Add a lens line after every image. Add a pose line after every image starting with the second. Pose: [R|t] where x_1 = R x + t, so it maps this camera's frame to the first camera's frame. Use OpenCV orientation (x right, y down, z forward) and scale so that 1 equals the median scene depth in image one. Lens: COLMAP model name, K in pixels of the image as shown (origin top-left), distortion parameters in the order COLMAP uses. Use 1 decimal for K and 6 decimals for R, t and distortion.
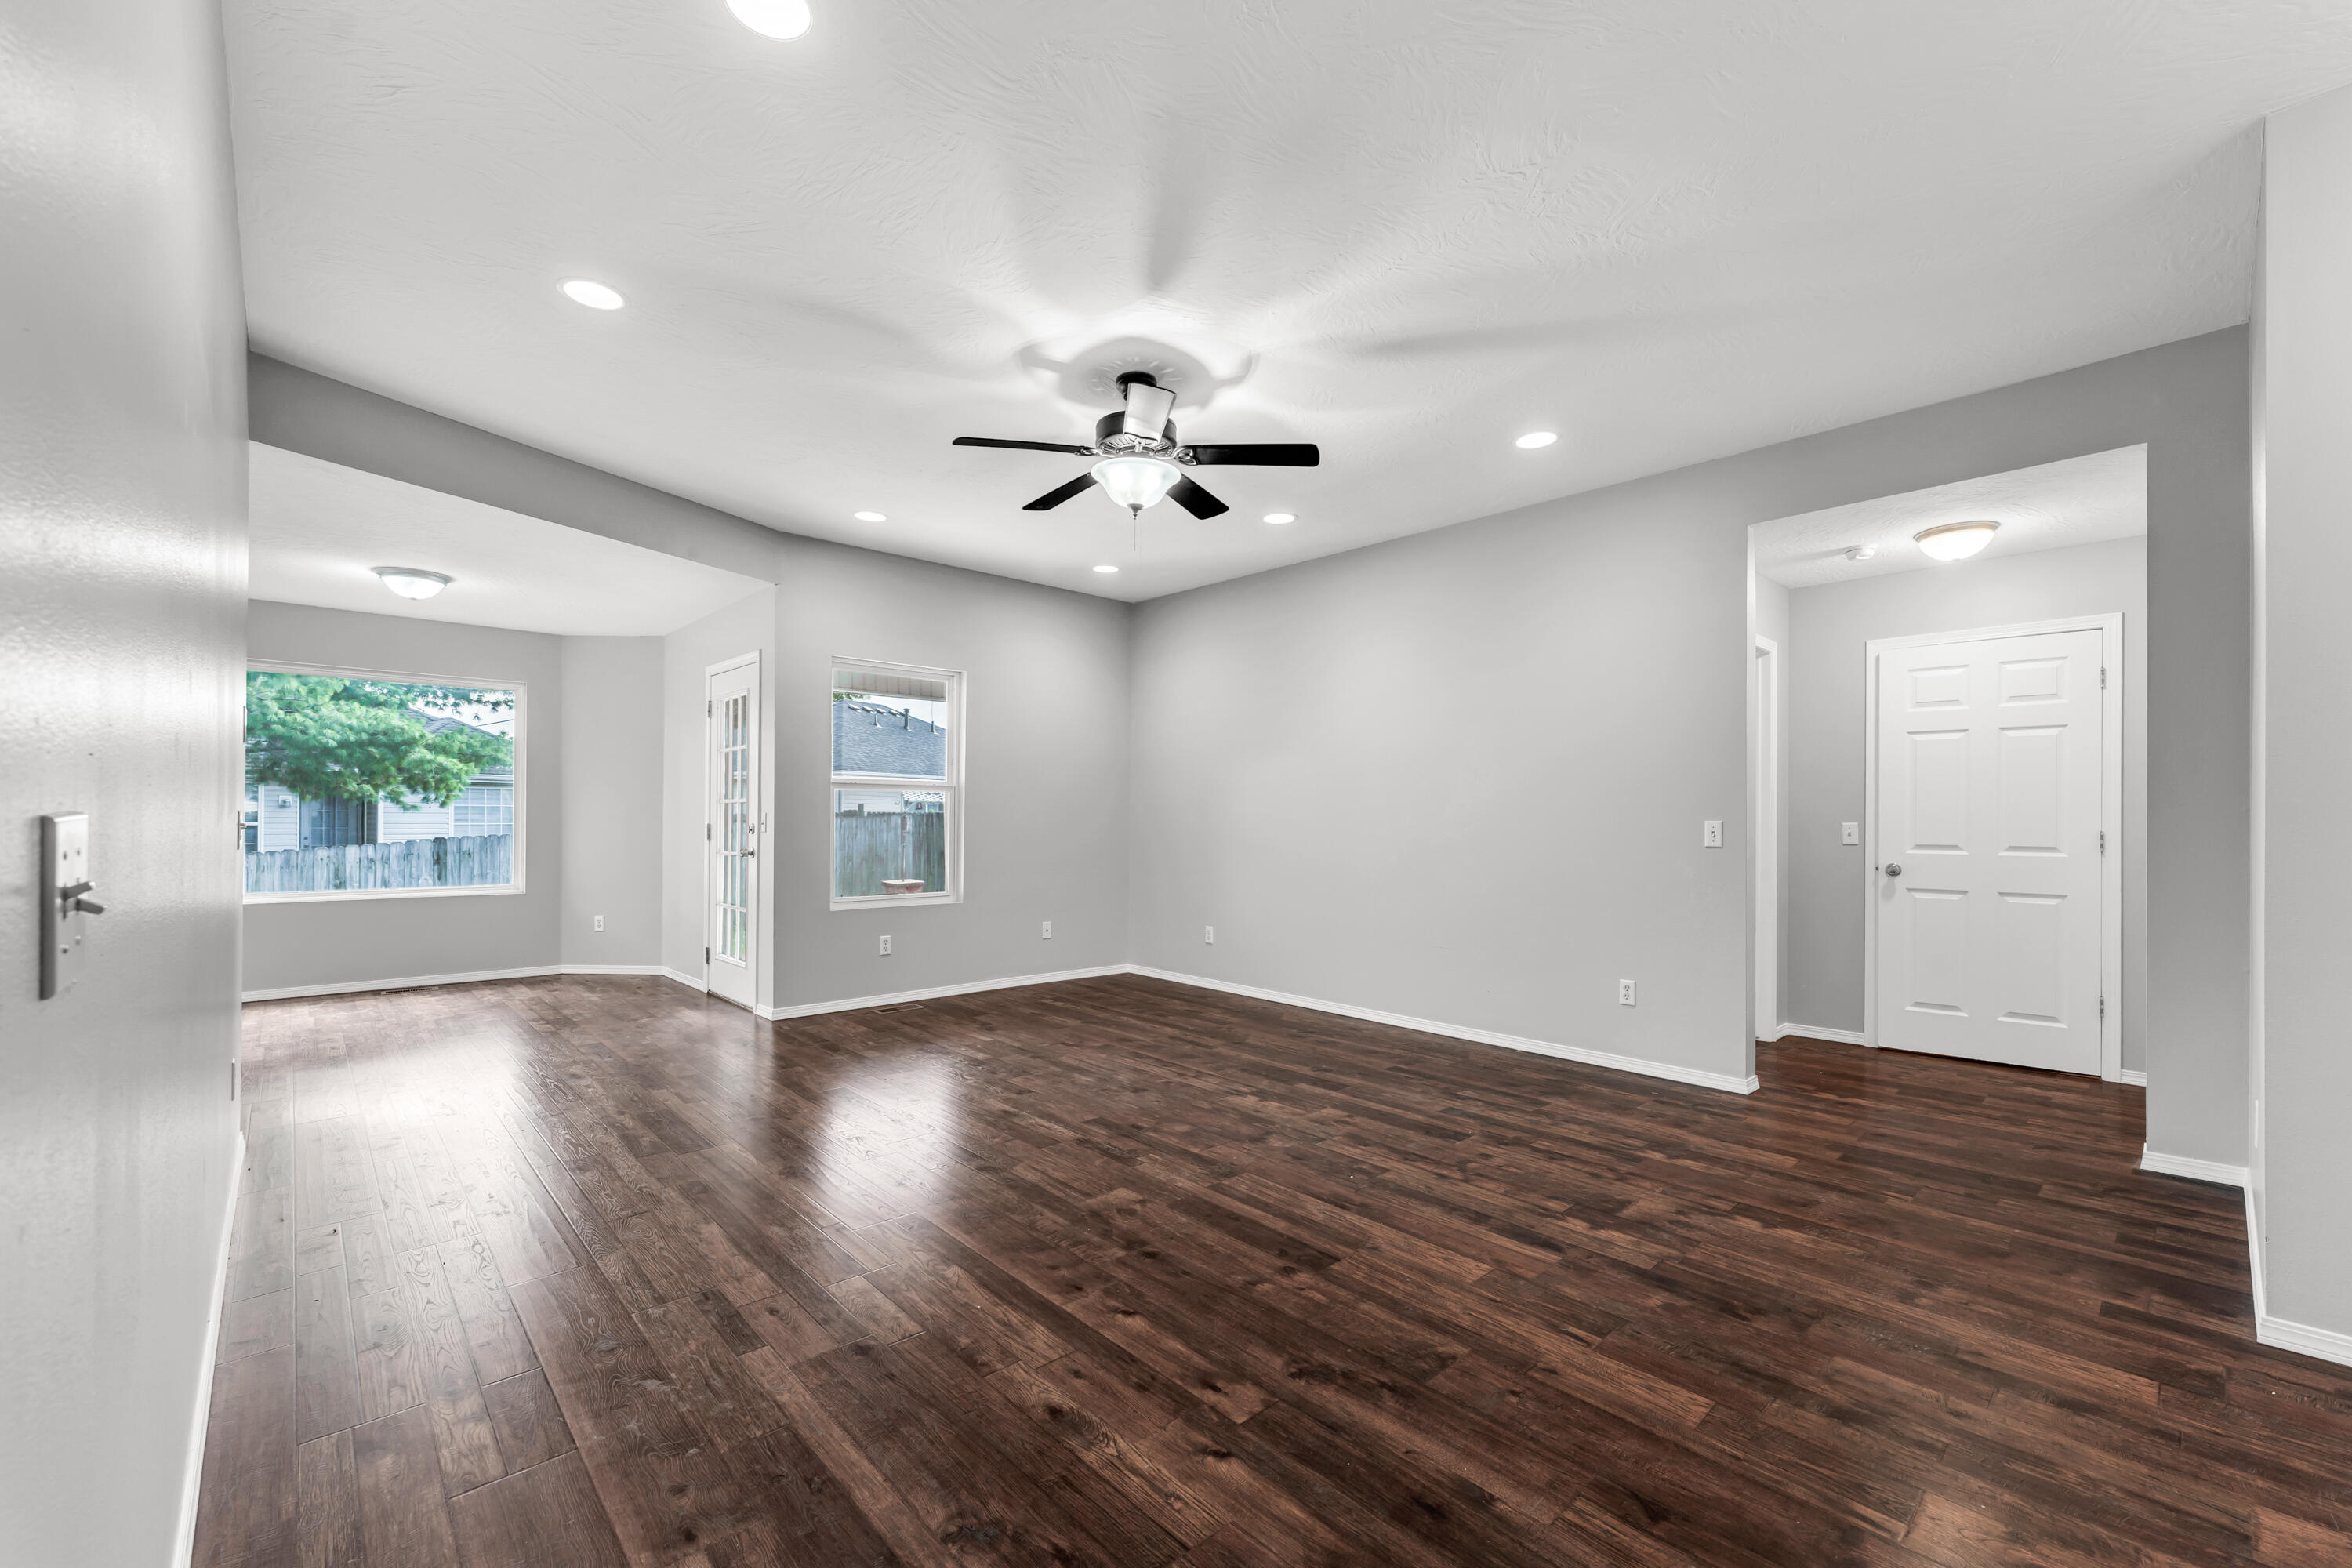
lens RADIAL K [[942.4, 0, 1159.9], [0, 942.4, 807.9], [0, 0, 1]] dist [-0.002437, -0.000625]
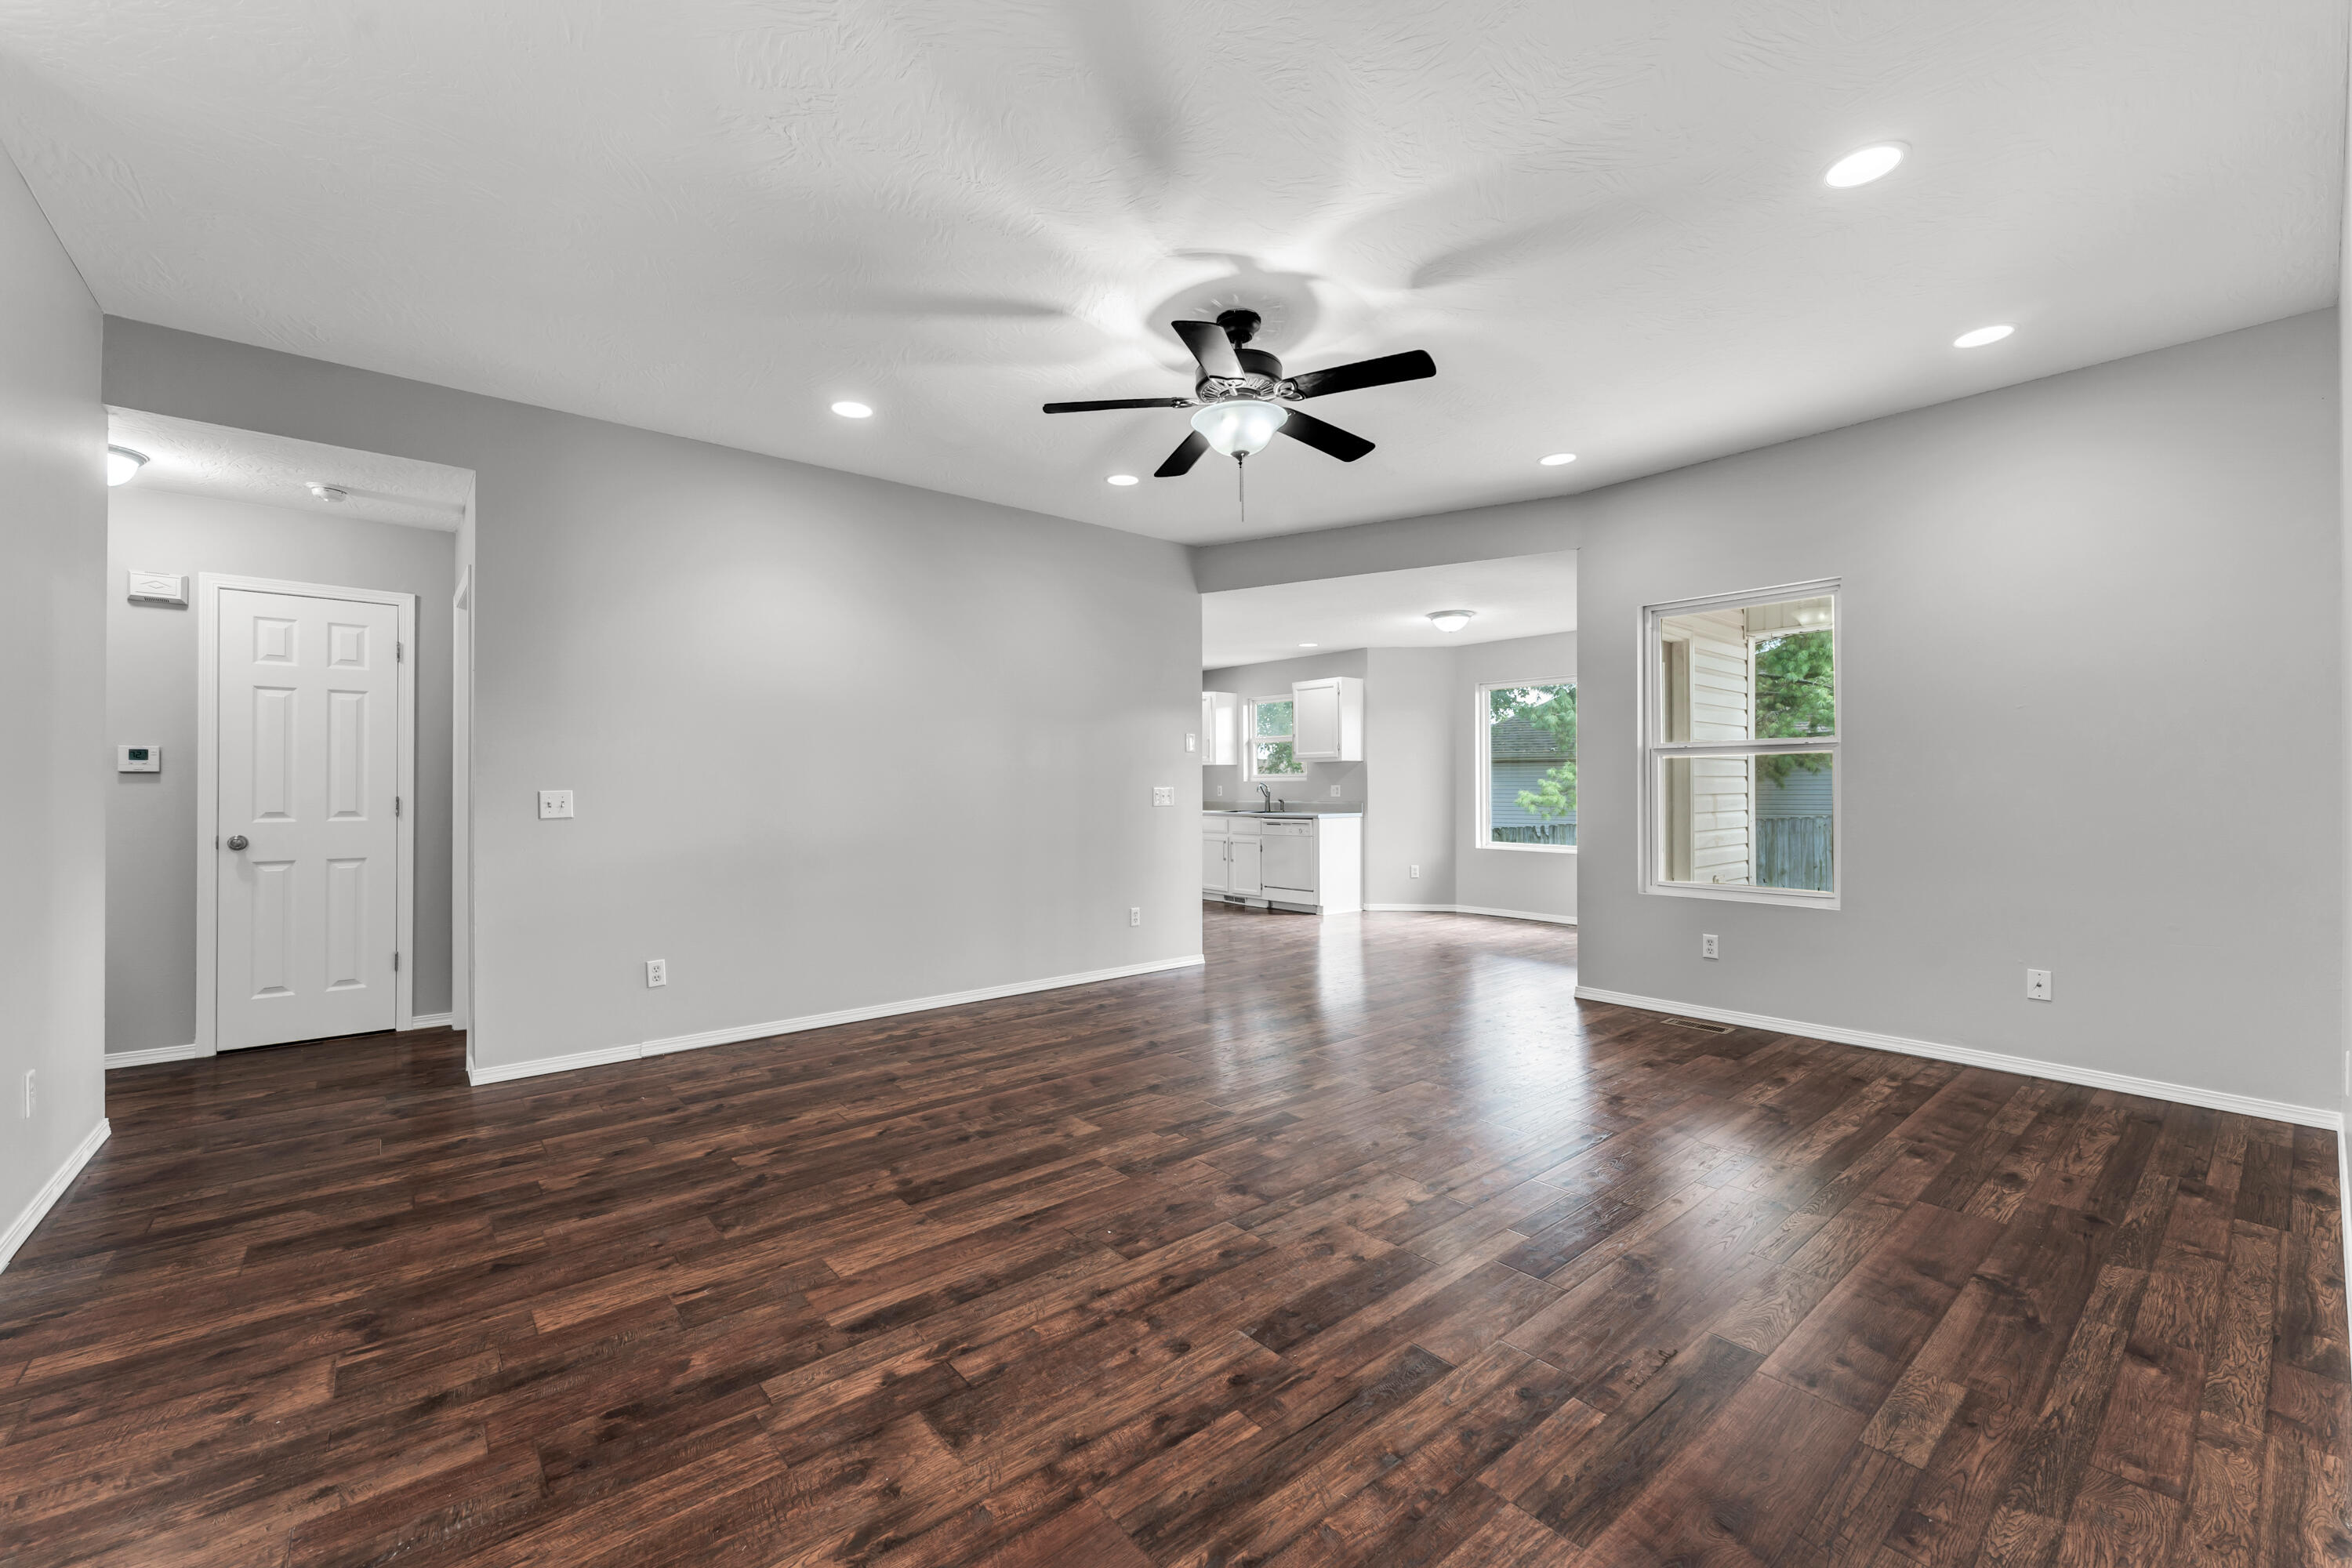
lens RADIAL K [[942.4, 0, 1183.0], [0, 942.4, 775.4], [0, 0, 1]] dist [-0.002437, -0.000625]
pose [[-0.026799, -0.018707, -0.999466, 0.966460], [0.012988, 0.999734, -0.019060, 0.014769], [0.999556, -0.013492, -0.026549, 1.034457]]
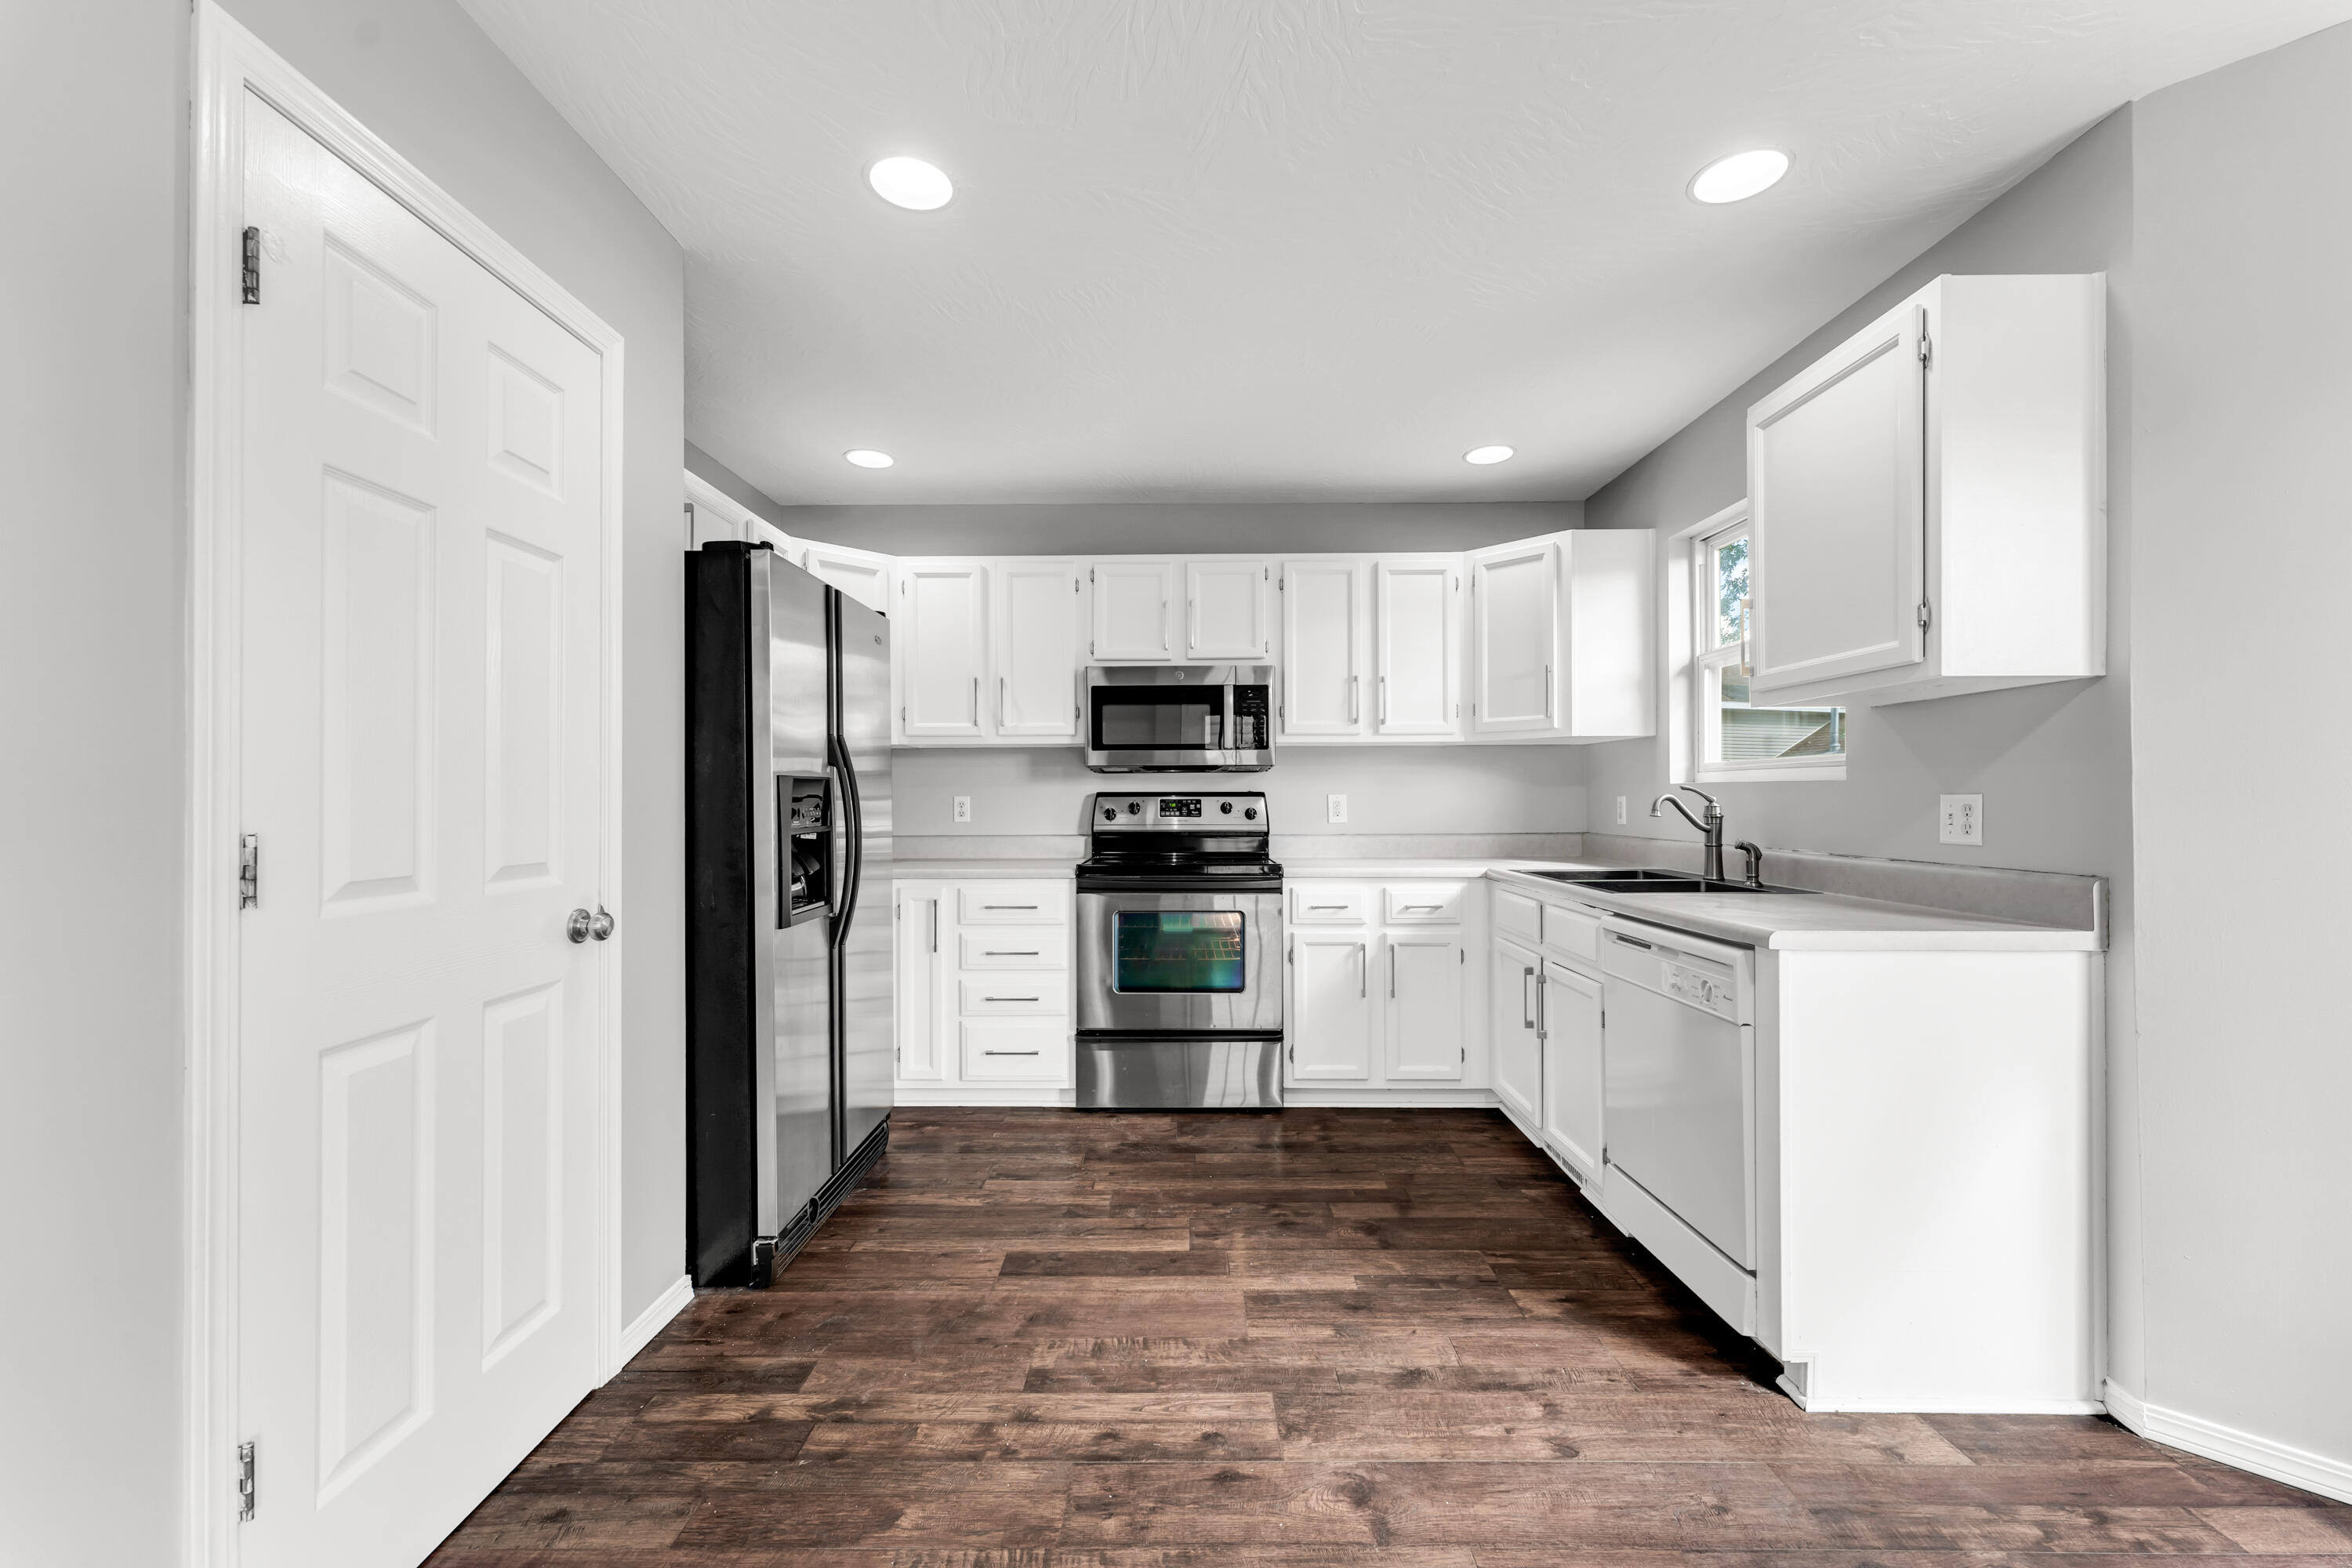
lens RADIAL K [[942.4, 0, 1187.0], [0, 942.4, 792.1], [0, 0, 1]] dist [-0.002437, -0.000625]
pose [[-0.676214, -0.007221, -0.736670, -1.171287], [0.006257, 0.999860, -0.015545, -0.001711], [0.736679, -0.015121, -0.676073, 1.495558]]
